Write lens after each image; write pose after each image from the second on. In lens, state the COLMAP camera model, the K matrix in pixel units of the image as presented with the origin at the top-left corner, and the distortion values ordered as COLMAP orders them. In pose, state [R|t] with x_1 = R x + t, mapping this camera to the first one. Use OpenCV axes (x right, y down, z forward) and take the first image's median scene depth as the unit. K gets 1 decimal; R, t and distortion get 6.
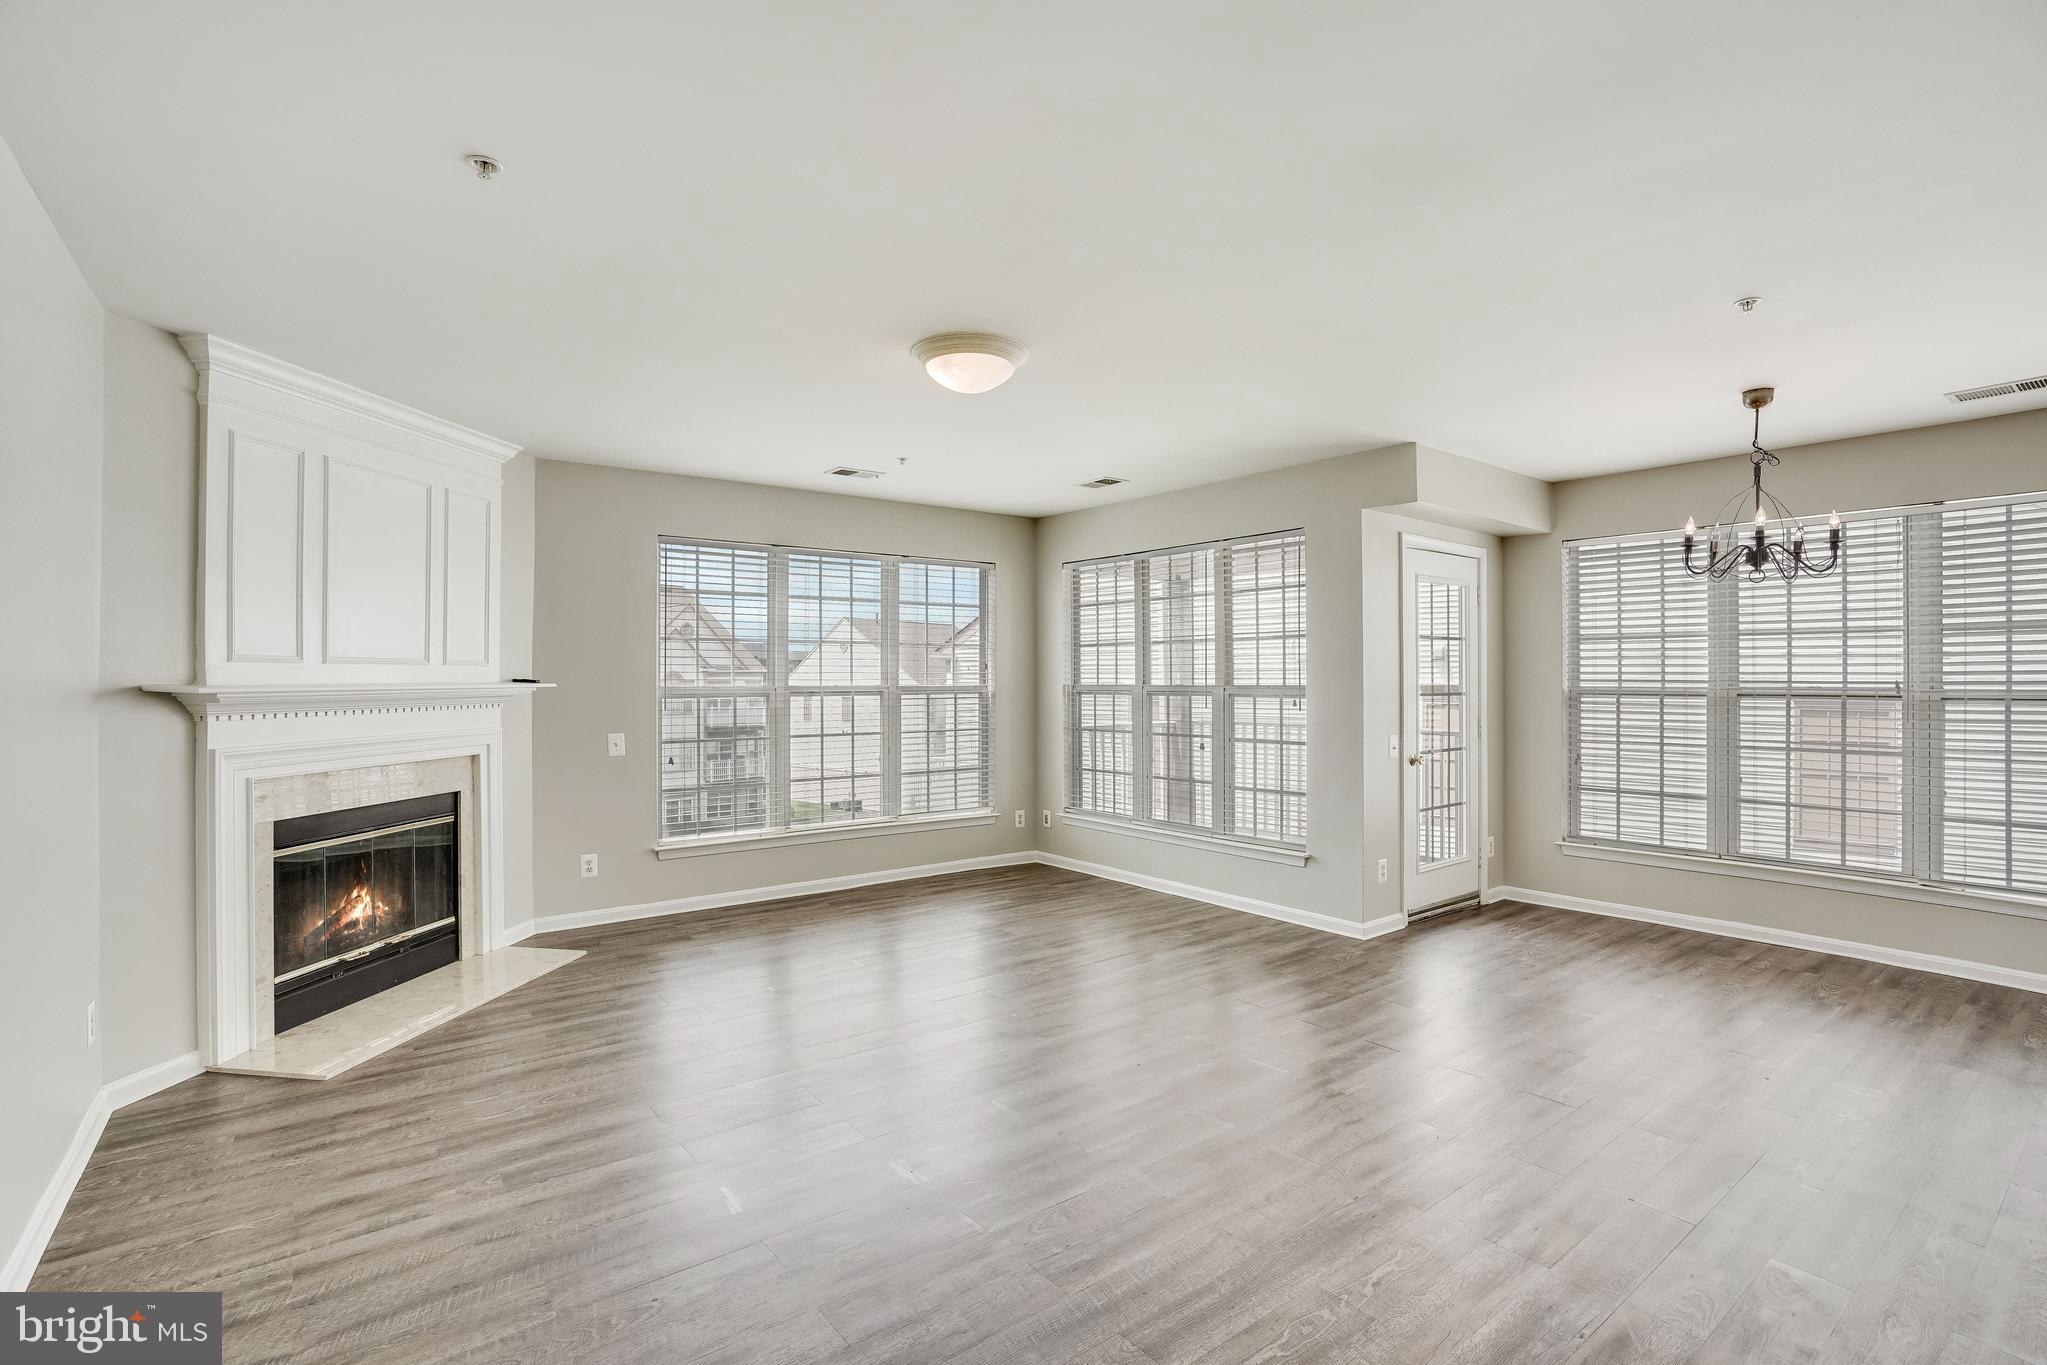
lens RADIAL K [[947.8, 0, 1015.4], [0, 947.8, 679.2], [0, 0, 1]] dist [-0.030628, 0.005689]
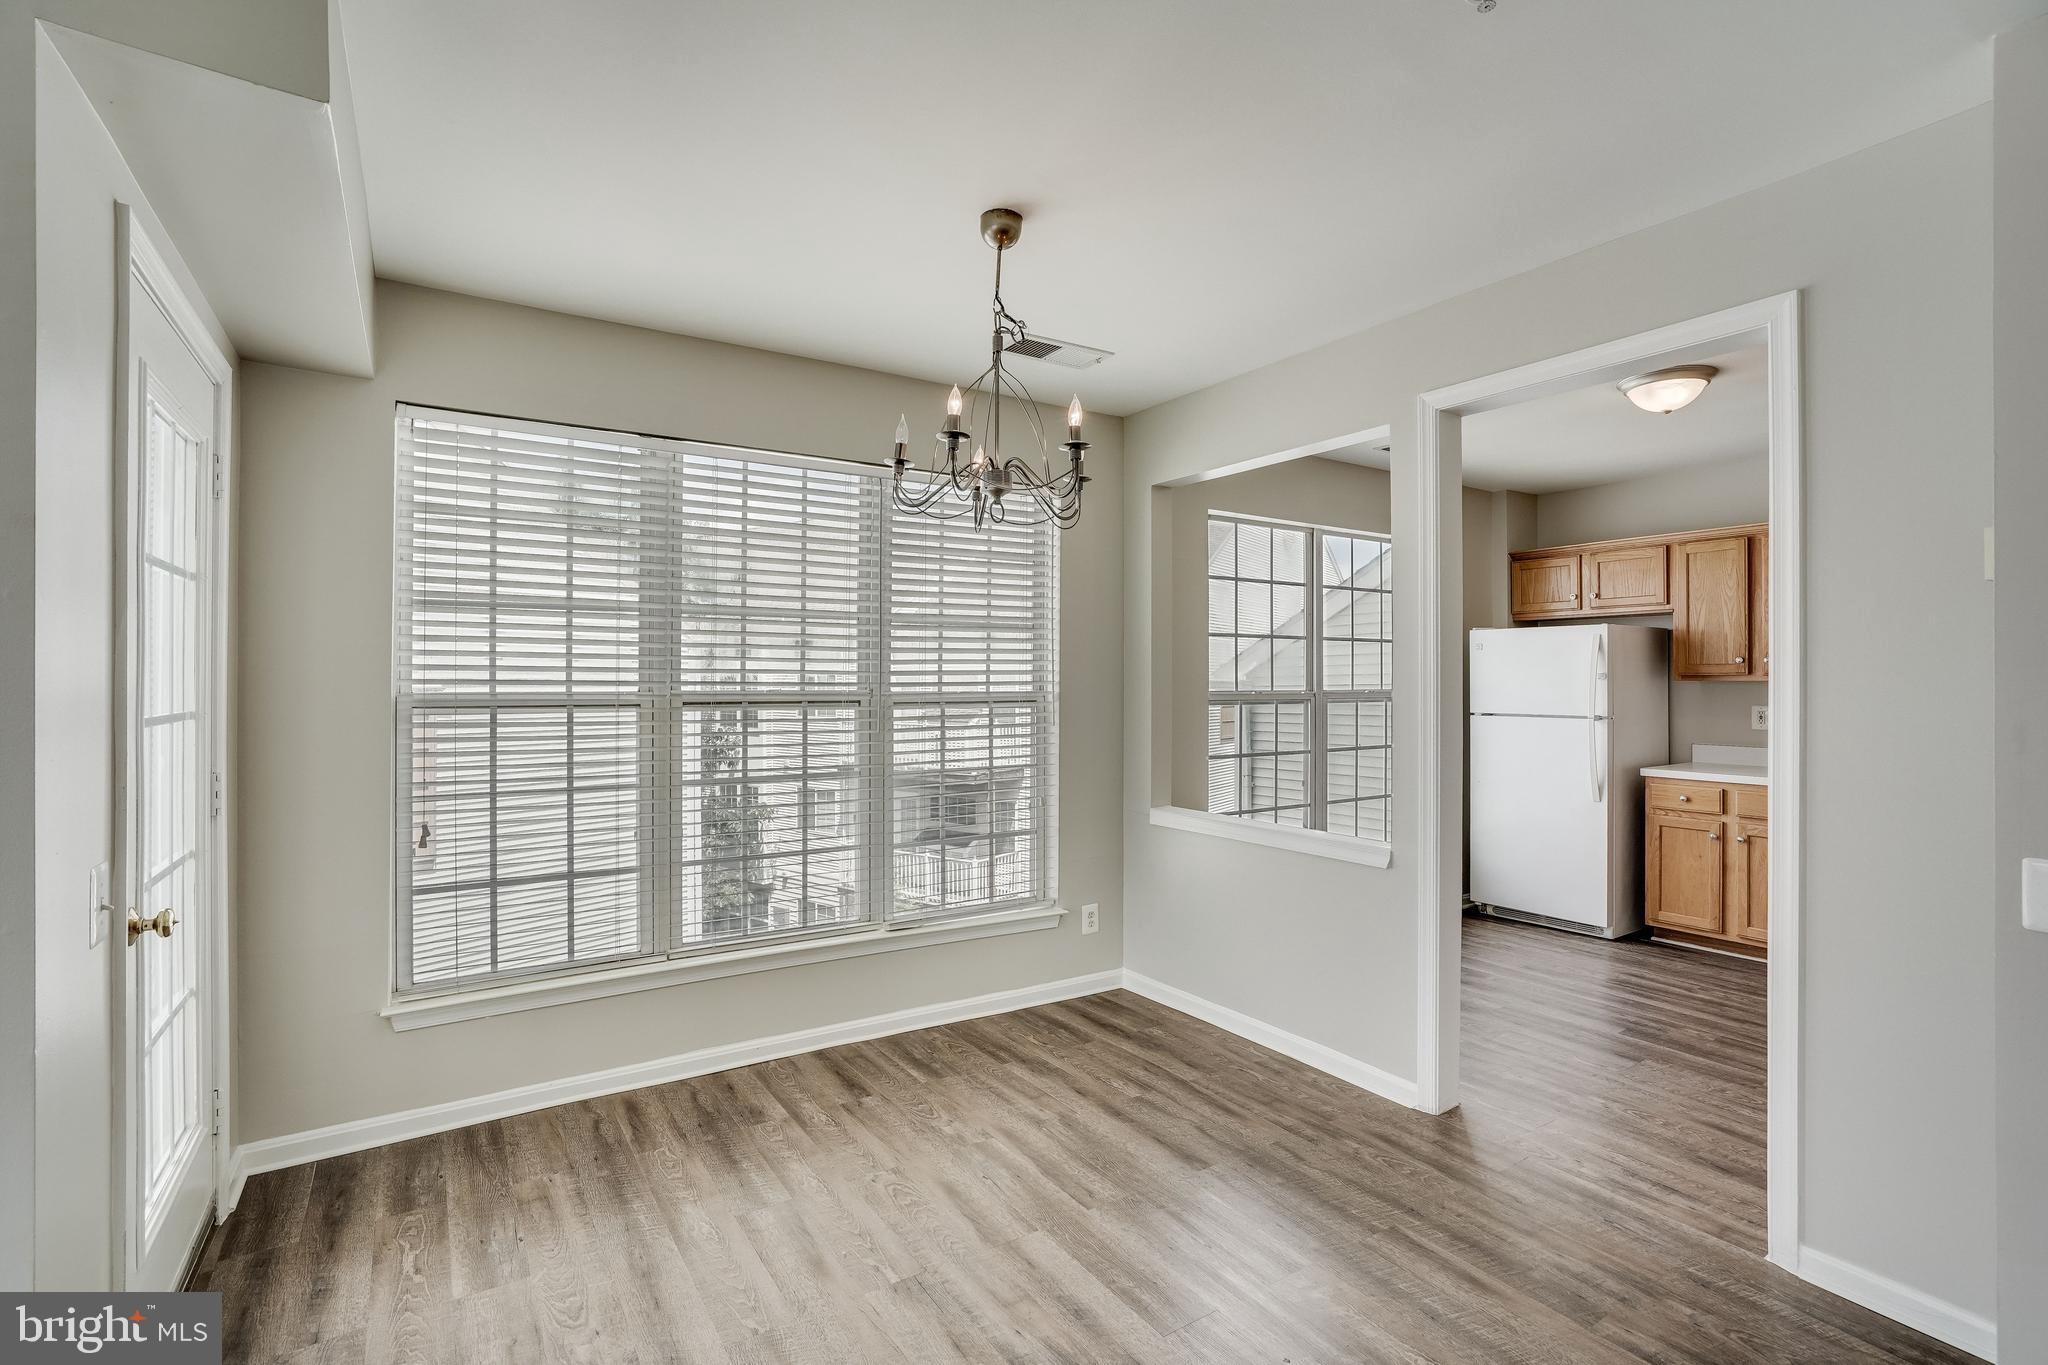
lens RADIAL K [[948.3, 0, 1025.3], [0, 948.3, 677.3], [0, 0, 1]] dist [-0.030628, 0.005689]
pose [[0.067585, 0.004116, 0.997705, 0.149608], [-0.004061, 0.999984, -0.003850, -0.000219], [-0.997705, -0.003791, 0.067601, 0.823634]]
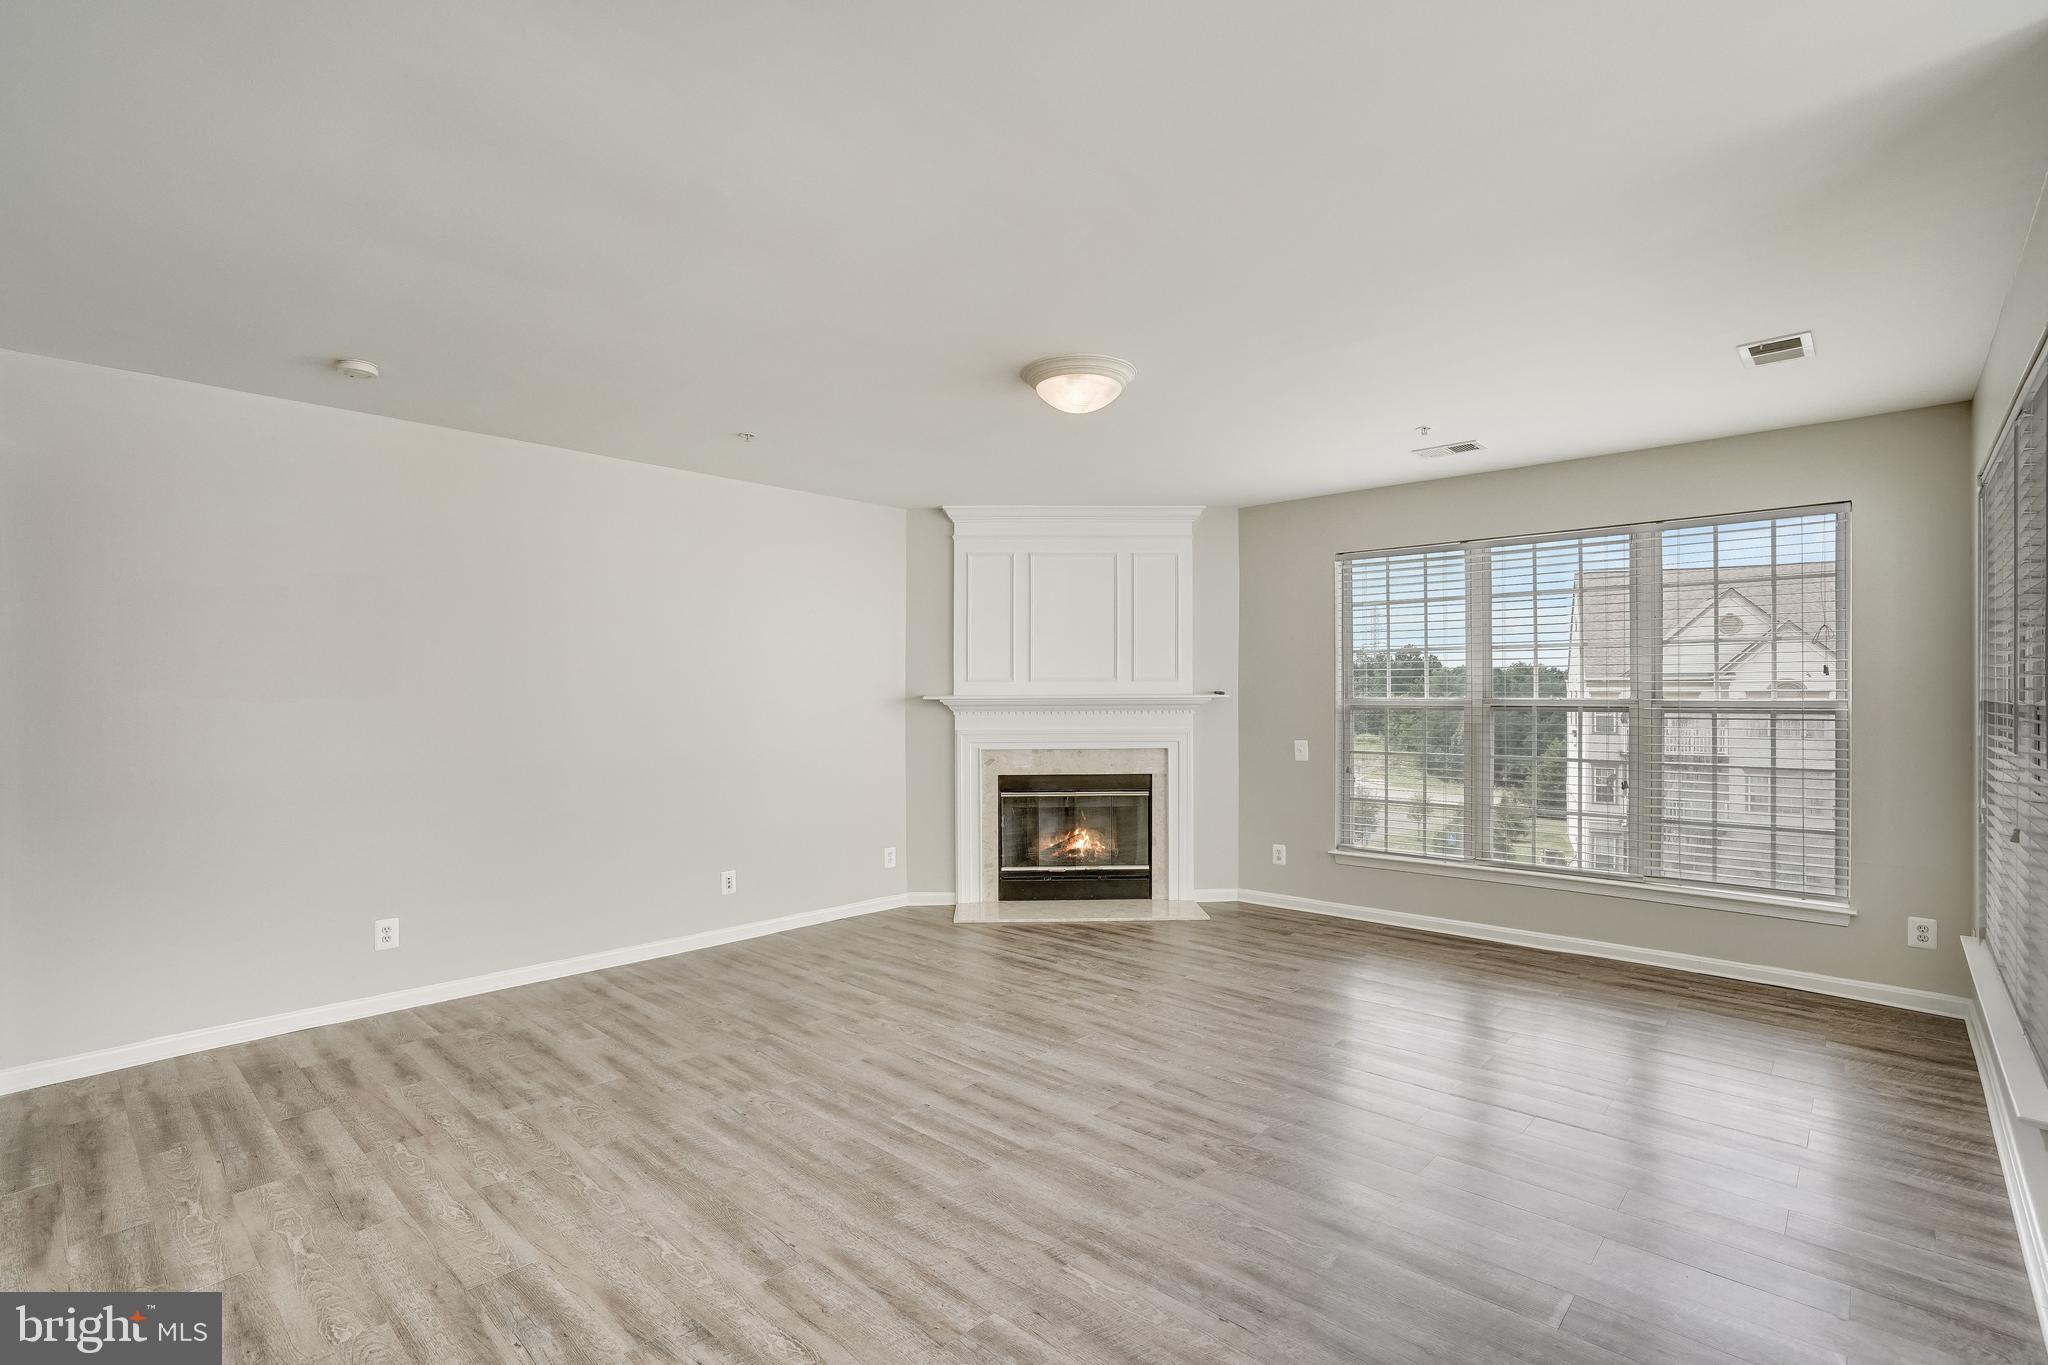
lens RADIAL K [[948.3, 0, 1031.9], [0, 948.3, 701.1], [0, 0, 1]] dist [-0.030628, 0.005689]
pose [[0.182806, 0.009809, -0.983100, 0.755057], [0.001583, 0.999946, 0.010271, -0.000659], [0.983148, -0.003433, 0.182781, 0.606679]]
